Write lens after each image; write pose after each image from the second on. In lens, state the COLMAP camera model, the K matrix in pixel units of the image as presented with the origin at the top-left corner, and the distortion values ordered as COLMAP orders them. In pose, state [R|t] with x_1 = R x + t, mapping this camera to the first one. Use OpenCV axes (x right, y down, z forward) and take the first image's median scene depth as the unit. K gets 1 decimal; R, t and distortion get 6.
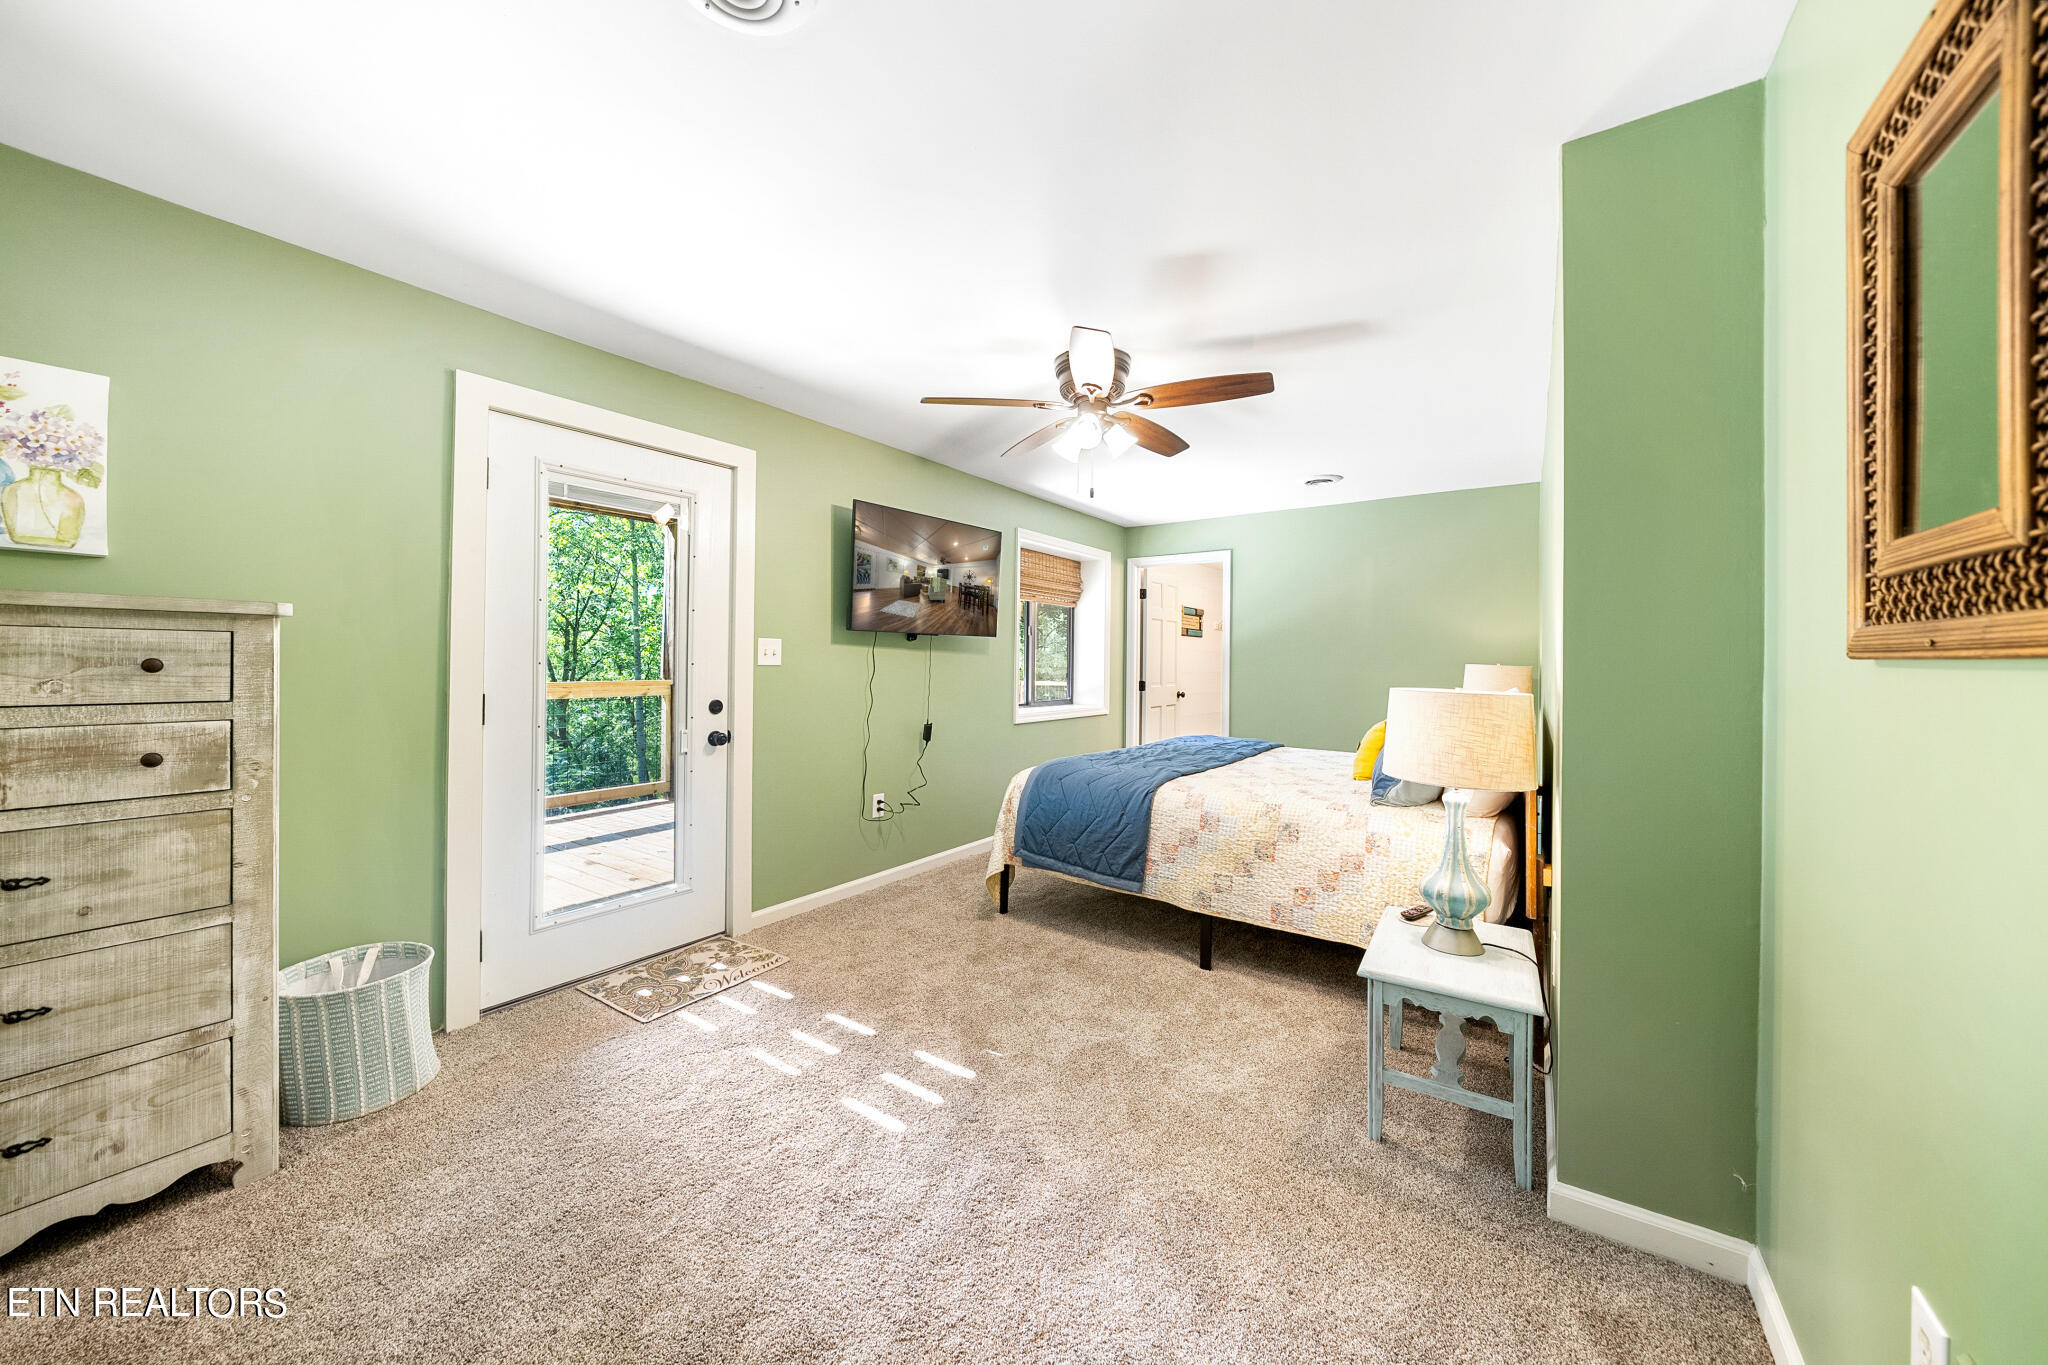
lens RADIAL K [[703.5, 0, 1034.5], [0, 703.5, 668.3], [0, 0, 1]] dist [-0.009454, 0.000442]
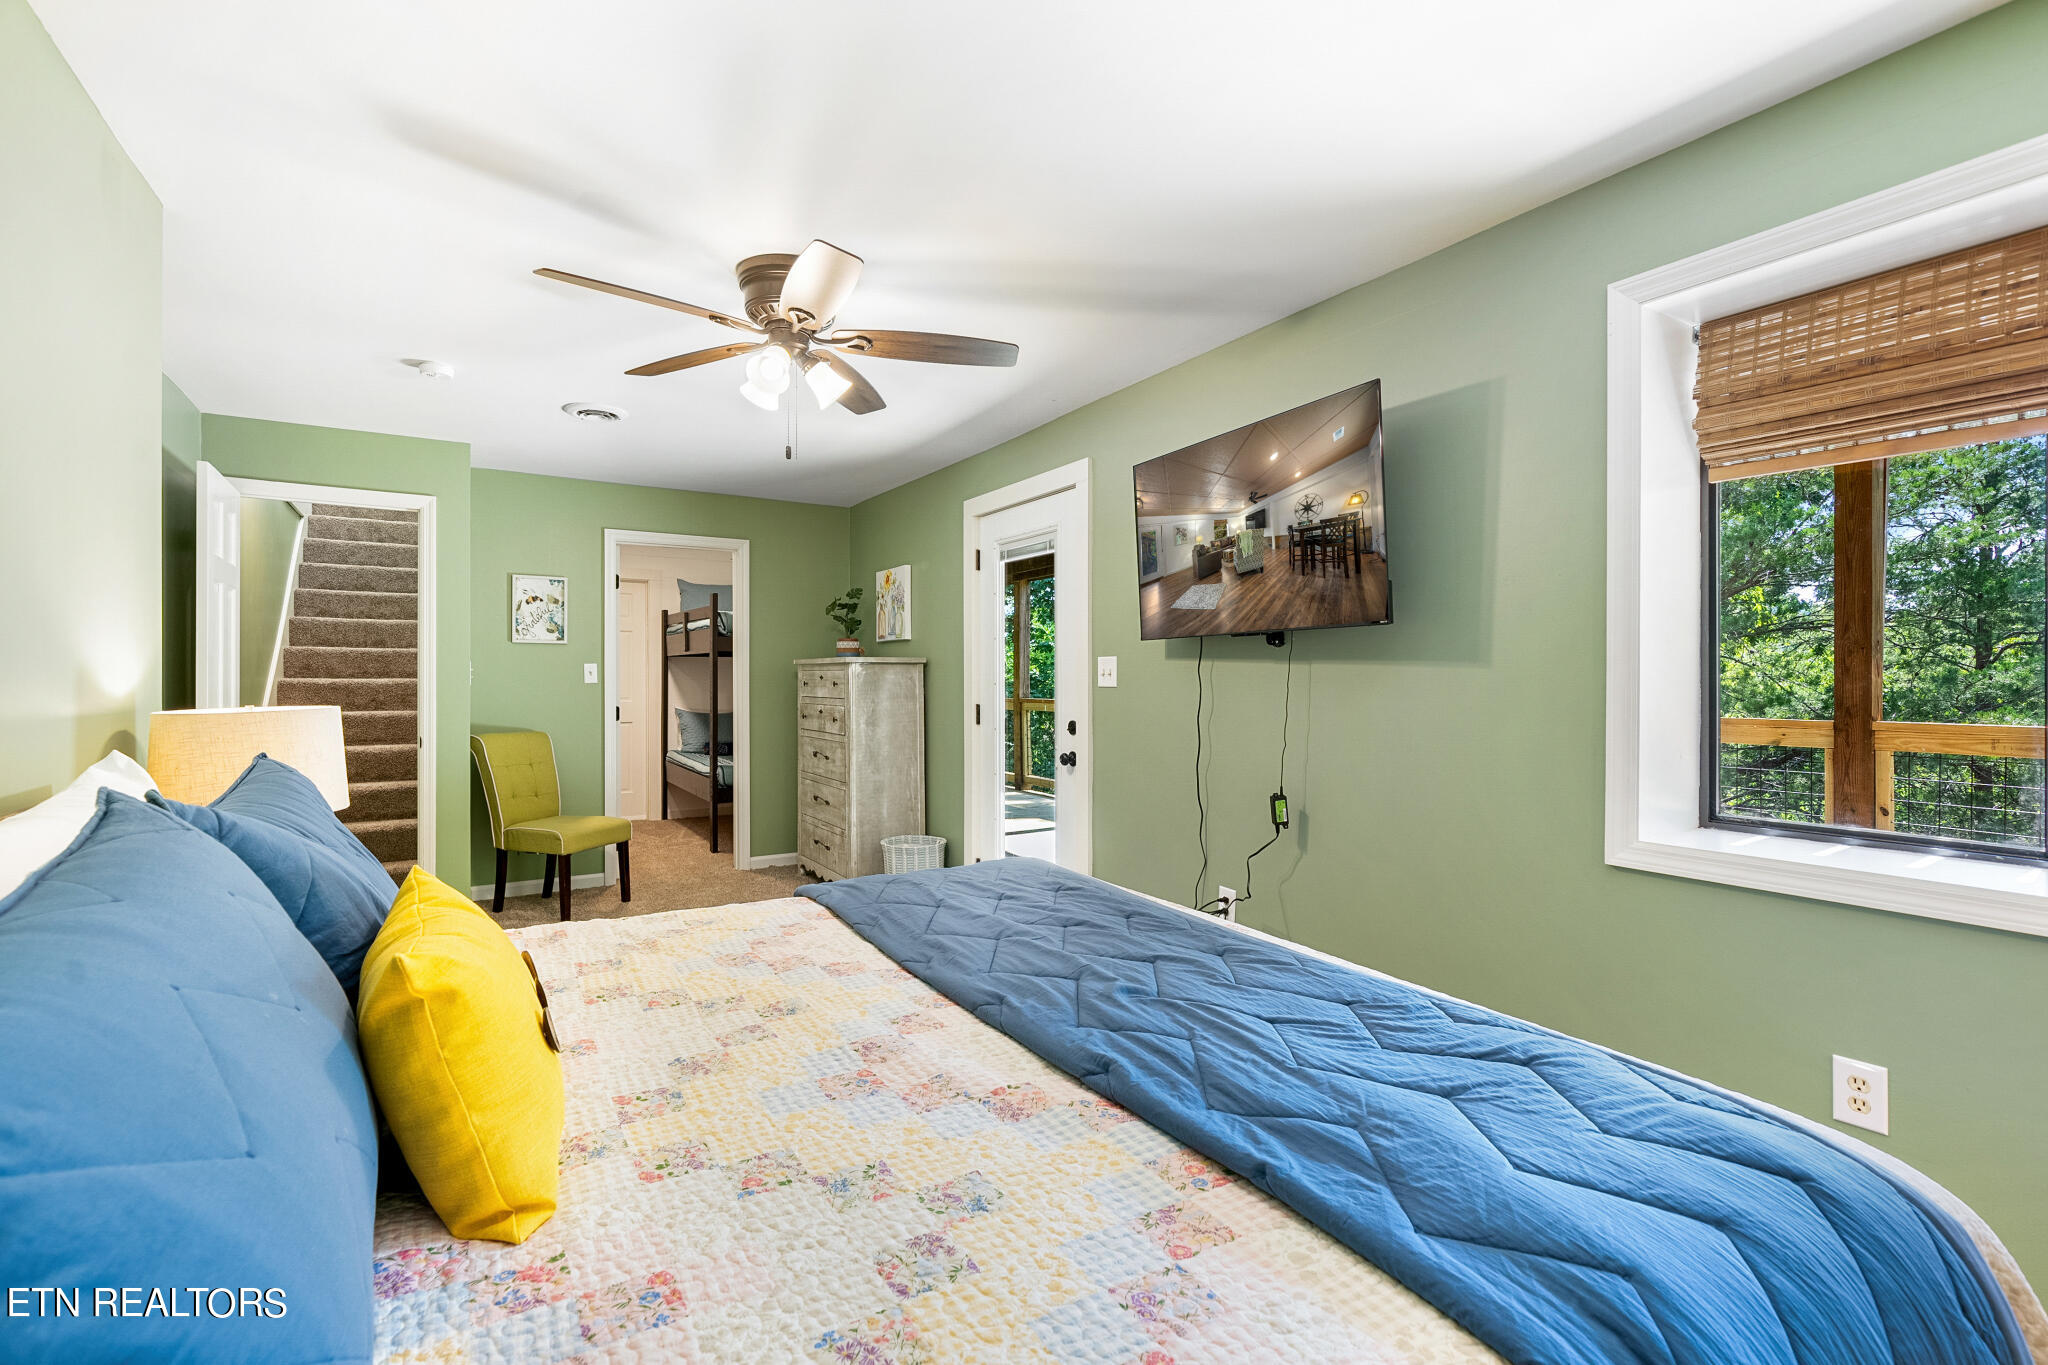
lens RADIAL K [[896.5, 0, 1025.5], [0, 896.5, 681.5], [0, 0, 1]] dist [-0.001770, -0.000034]
pose [[-0.387889, -0.003723, -0.921698, 0.598598], [-0.005298, 0.999984, -0.001810, -0.006952], [0.921691, 0.004181, -0.387903, 1.136213]]
